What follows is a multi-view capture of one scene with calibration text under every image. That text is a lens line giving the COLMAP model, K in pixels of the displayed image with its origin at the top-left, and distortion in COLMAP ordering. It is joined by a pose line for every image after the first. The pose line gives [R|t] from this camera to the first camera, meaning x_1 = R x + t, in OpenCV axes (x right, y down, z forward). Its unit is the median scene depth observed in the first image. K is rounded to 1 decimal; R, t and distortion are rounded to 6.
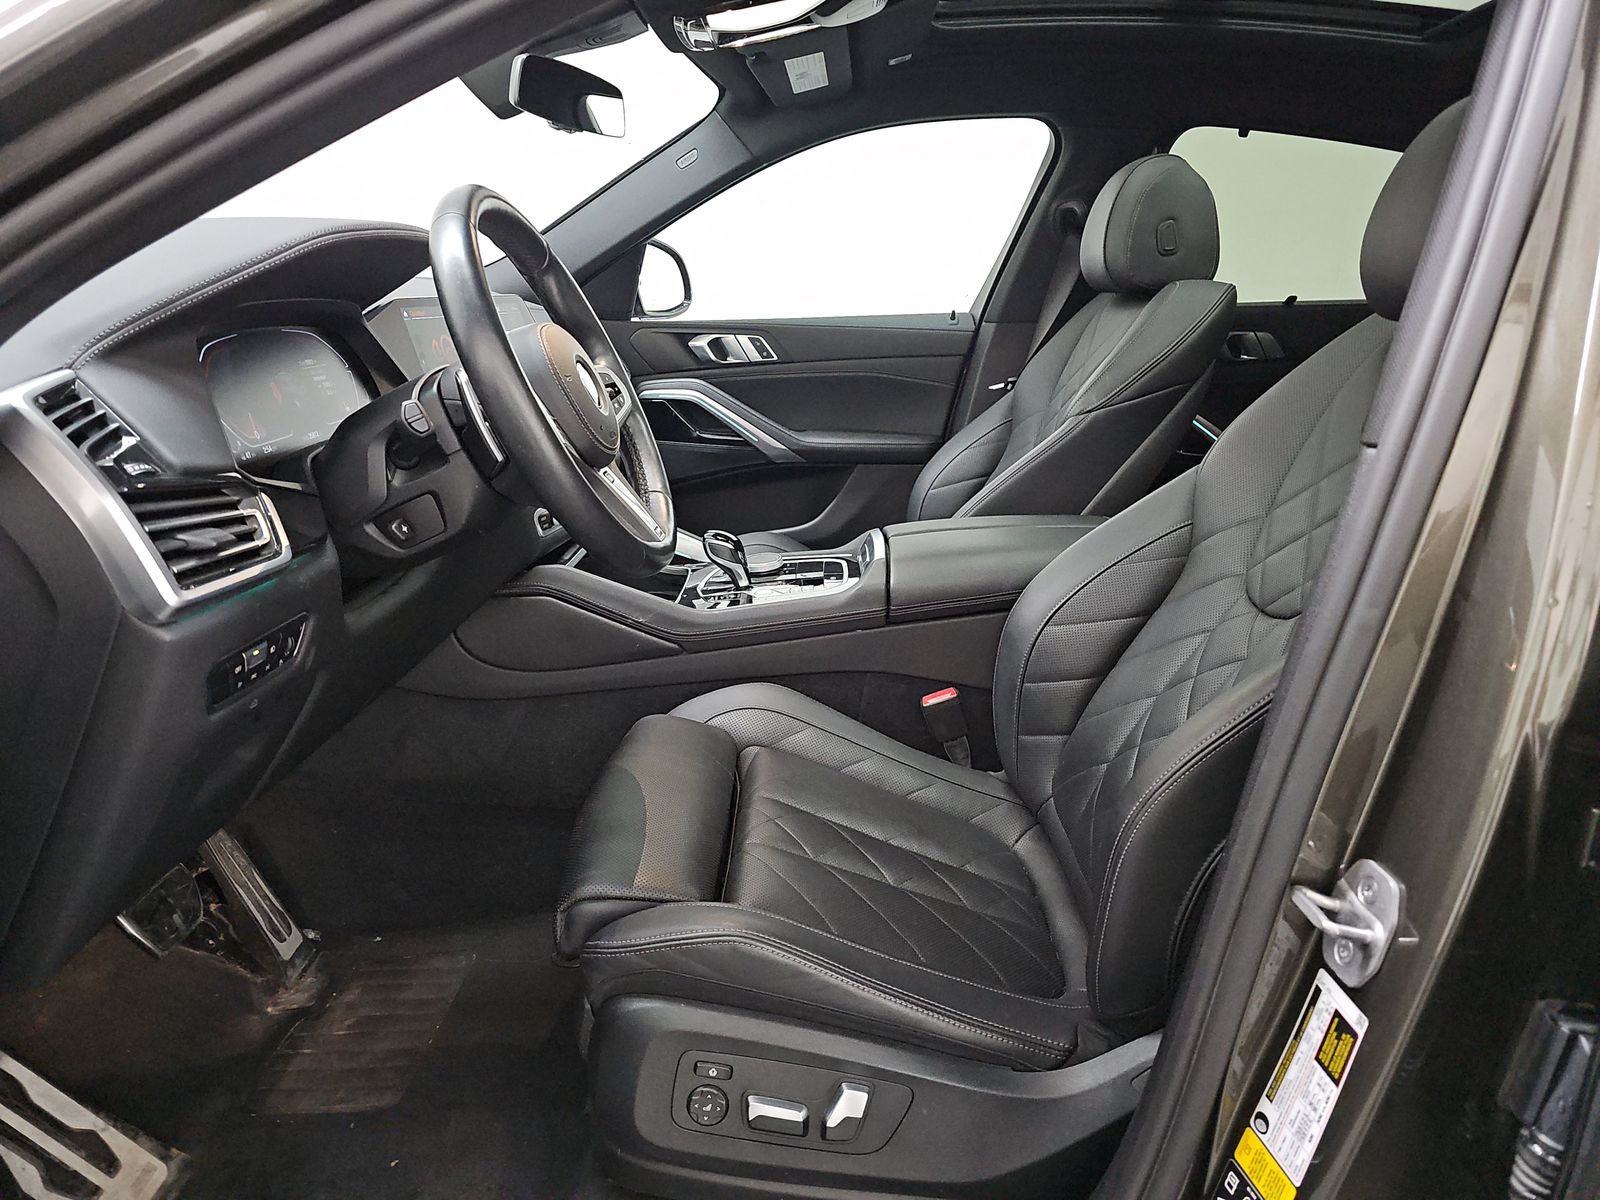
lens RADIAL K [[1072.7, 0, 800.0], [0, 1072.7, 600.0], [0, 0, 1]] dist [0.060851, -0.035753]
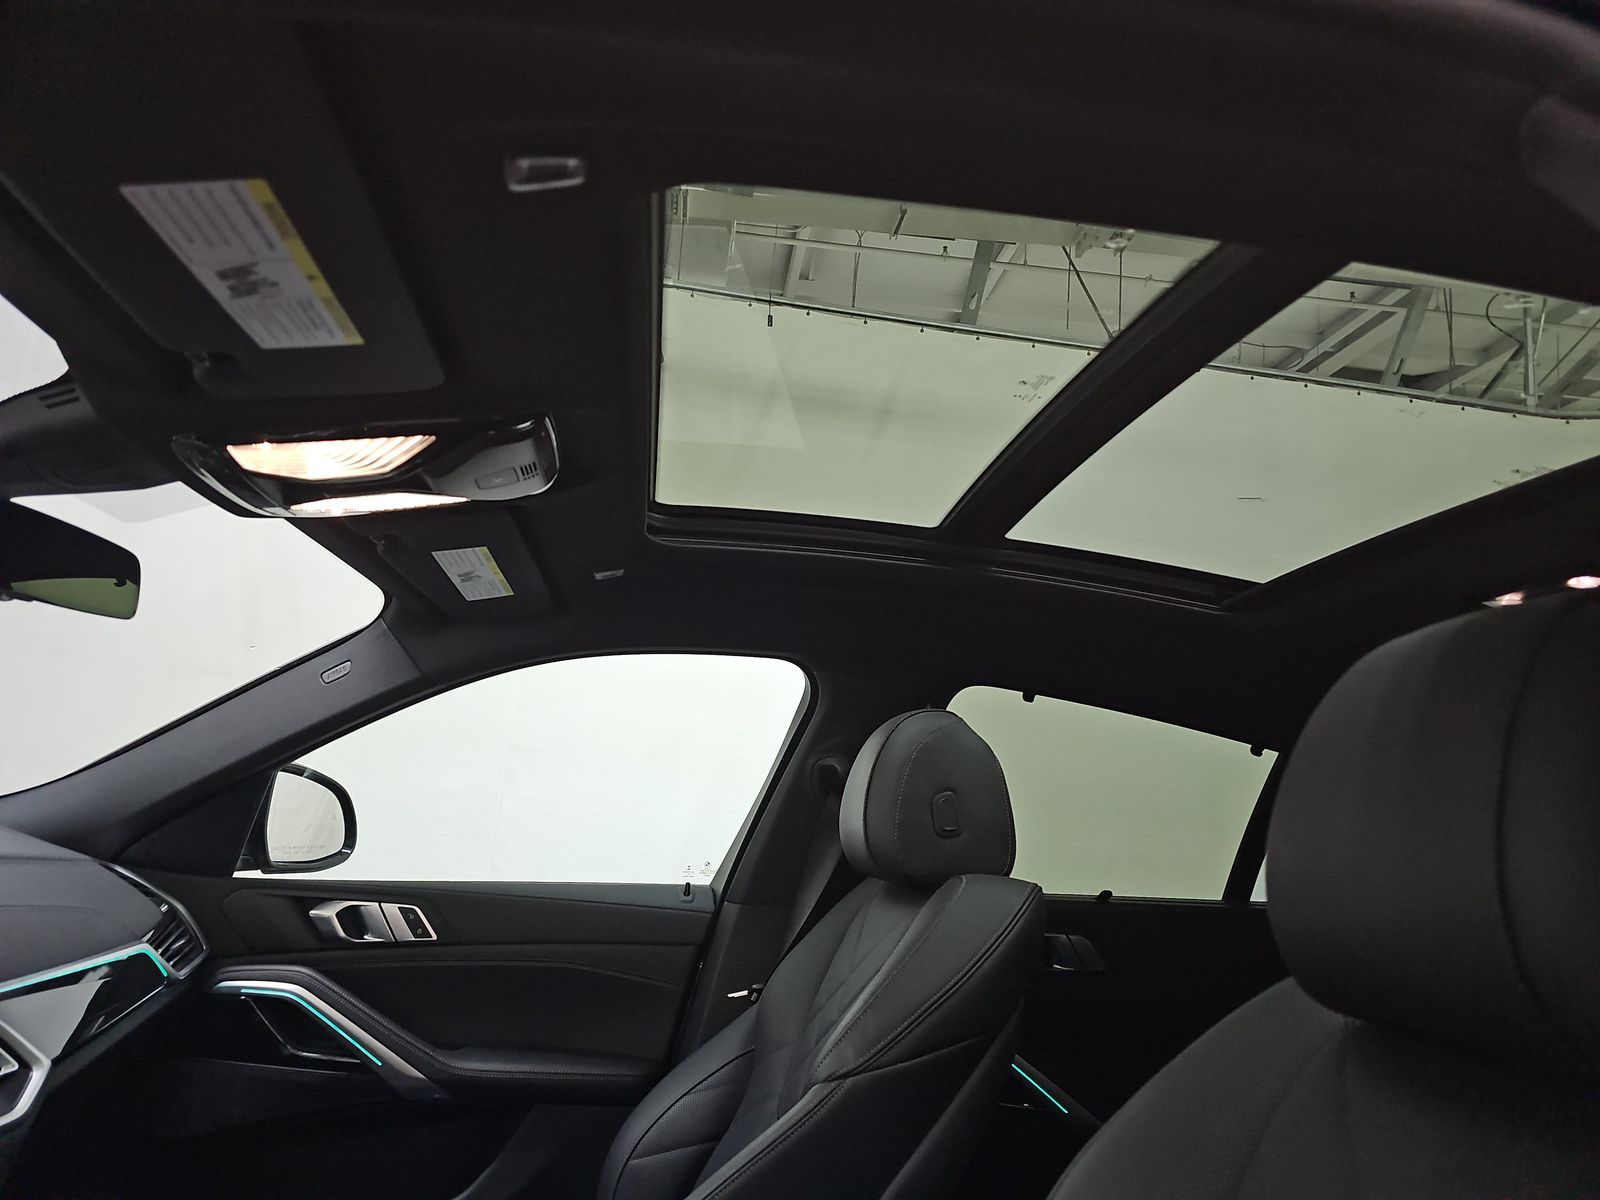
lens RADIAL K [[1072.7, 0, 800.0], [0, 1072.7, 600.0], [0, 0, 1]] dist [0.060851, -0.035753]
pose [[0.985482, 0.087284, 0.145626, 0.097237], [-0.008948, 0.883240, -0.468836, -0.094835], [-0.169545, 0.460727, 0.871198, 0.251096]]
